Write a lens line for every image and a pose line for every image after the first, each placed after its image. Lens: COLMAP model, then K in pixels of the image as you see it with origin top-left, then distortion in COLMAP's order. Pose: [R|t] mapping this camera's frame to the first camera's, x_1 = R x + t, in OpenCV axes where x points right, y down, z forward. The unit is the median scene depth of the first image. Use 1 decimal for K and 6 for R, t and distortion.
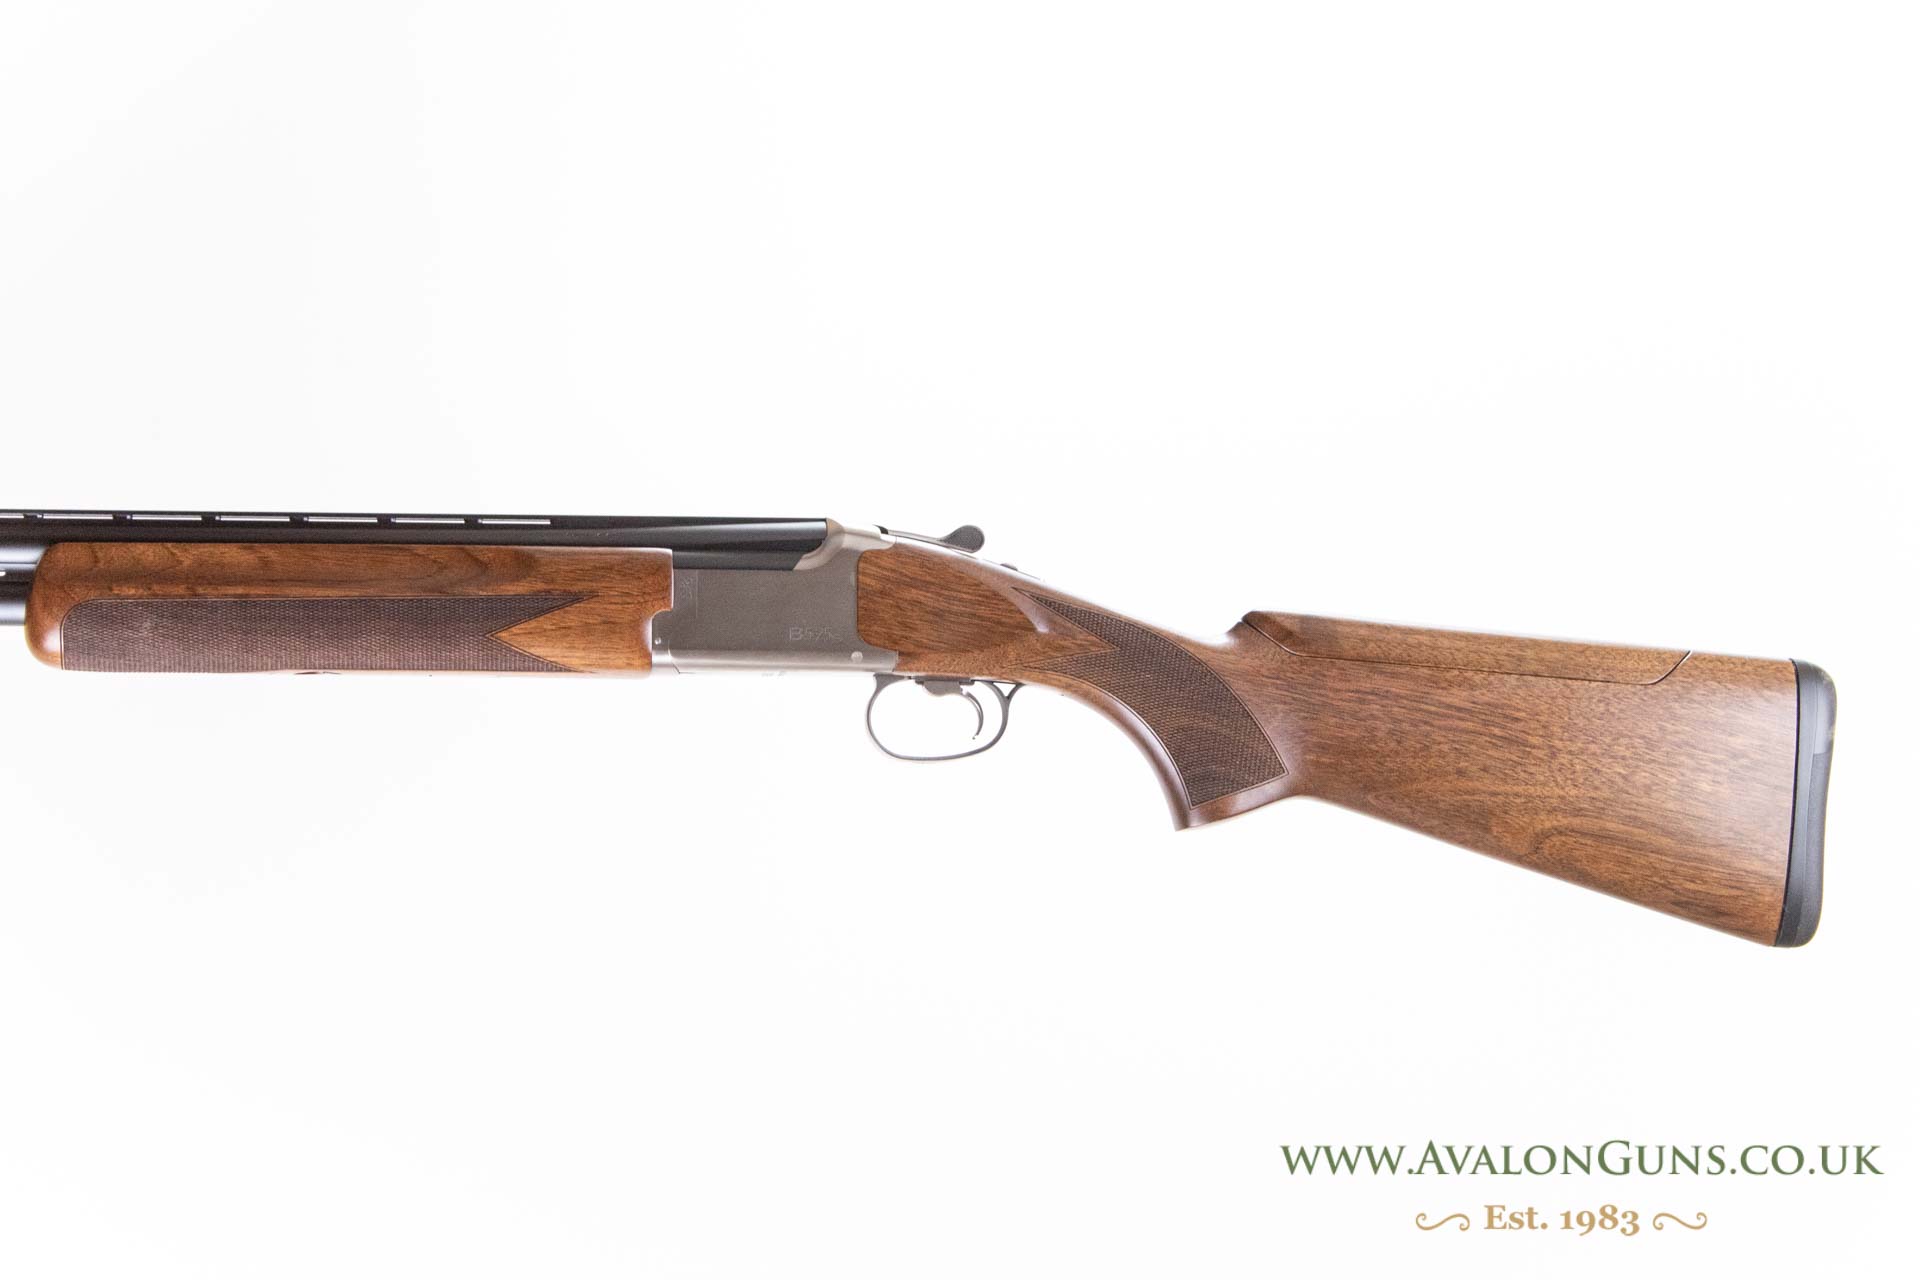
lens RADIAL K [[4394.0, 0, 960.0], [0, 4394.0, 640.0], [0, 0, 1]] dist [-0.005381, -0.021191]
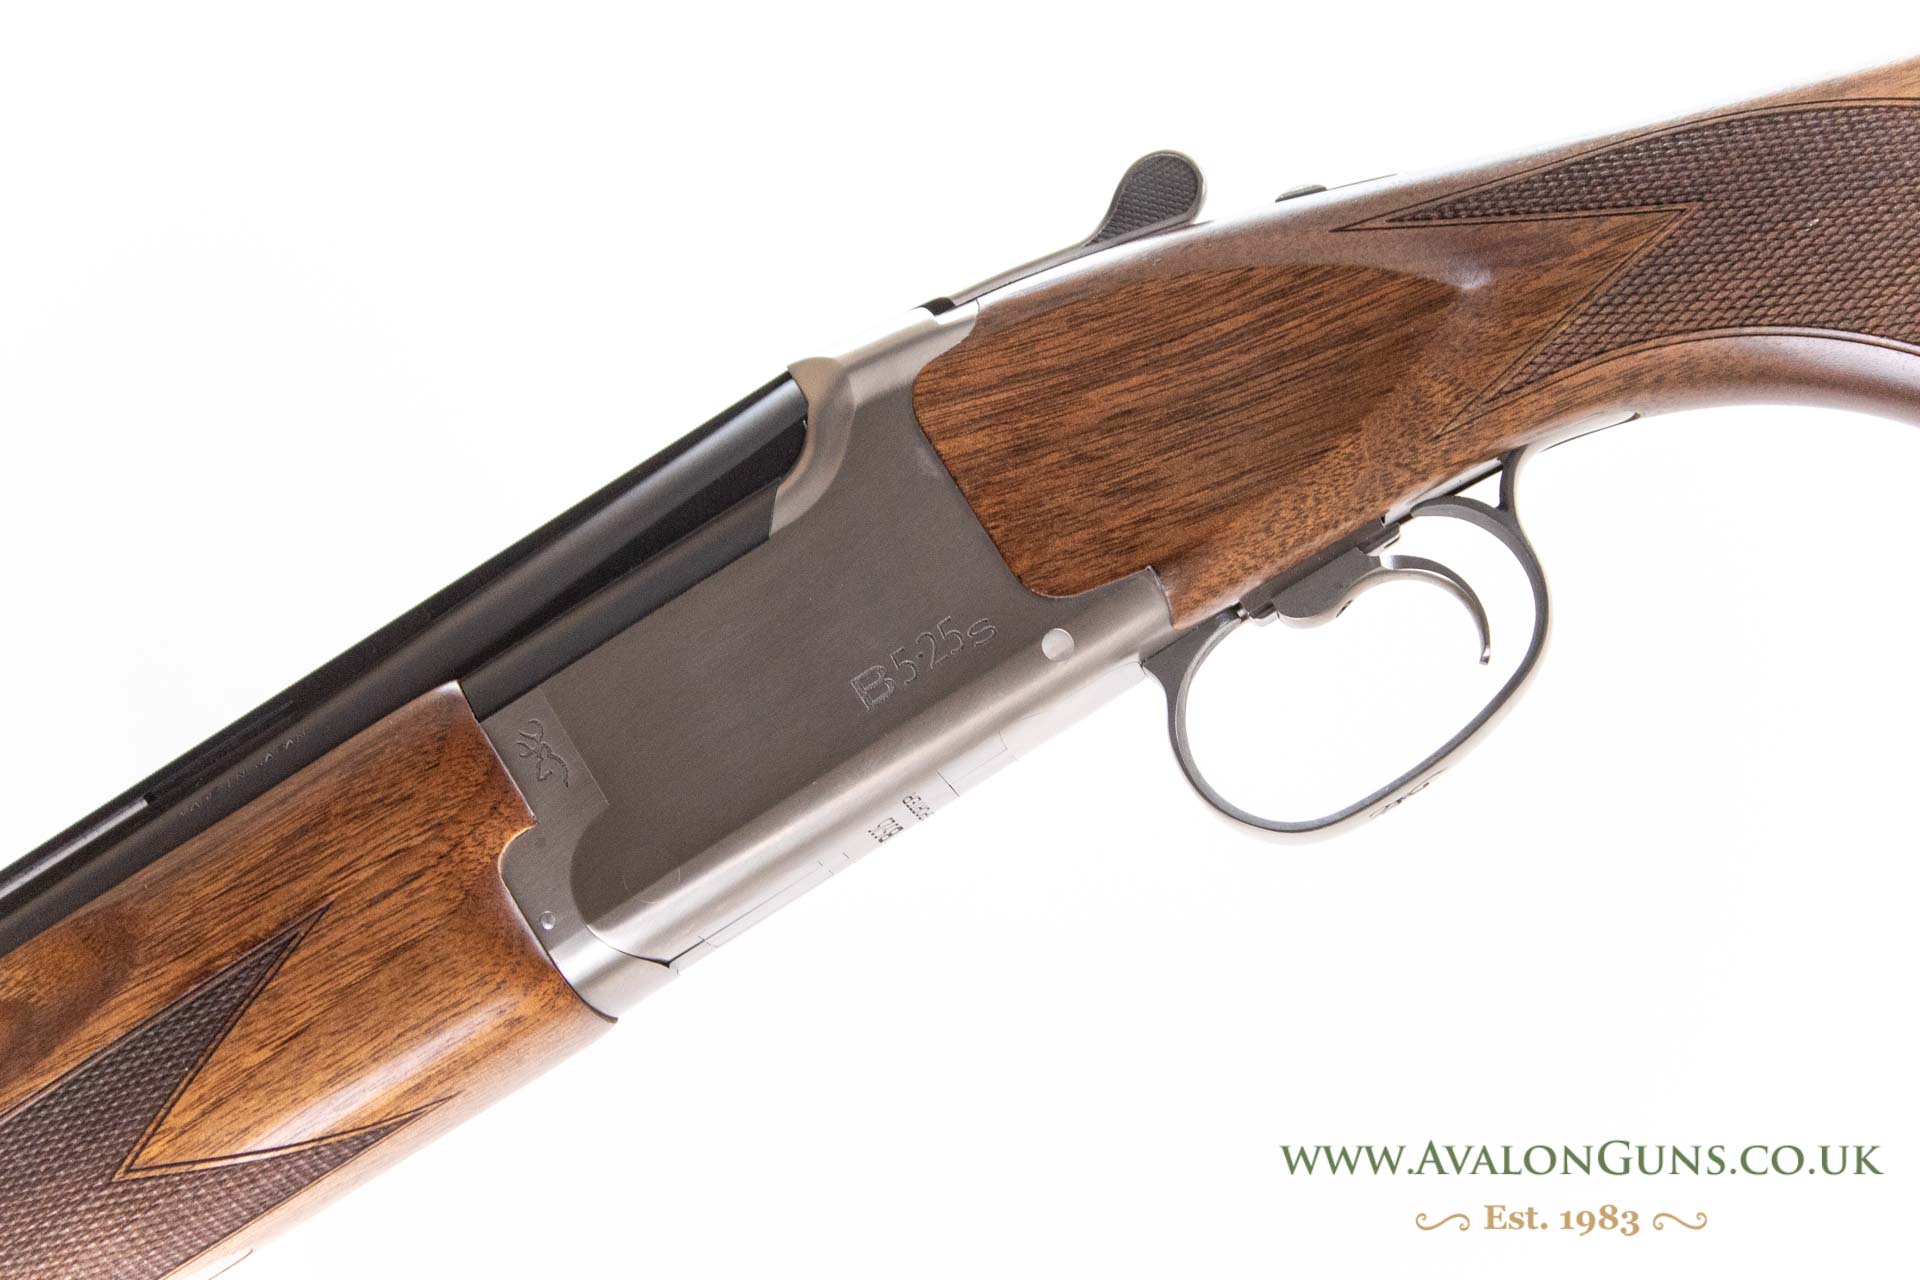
lens RADIAL K [[4482.3, 0, 960.0], [0, 4482.3, 640.0], [0, 0, 1]] dist [0.027033, 0.171345]
pose [[0.824749, -0.550238, -0.130488, 0.016051], [0.540401, 0.834856, -0.104797, 0.035968], [0.166602, 0.015915, 0.985896, 0.652271]]
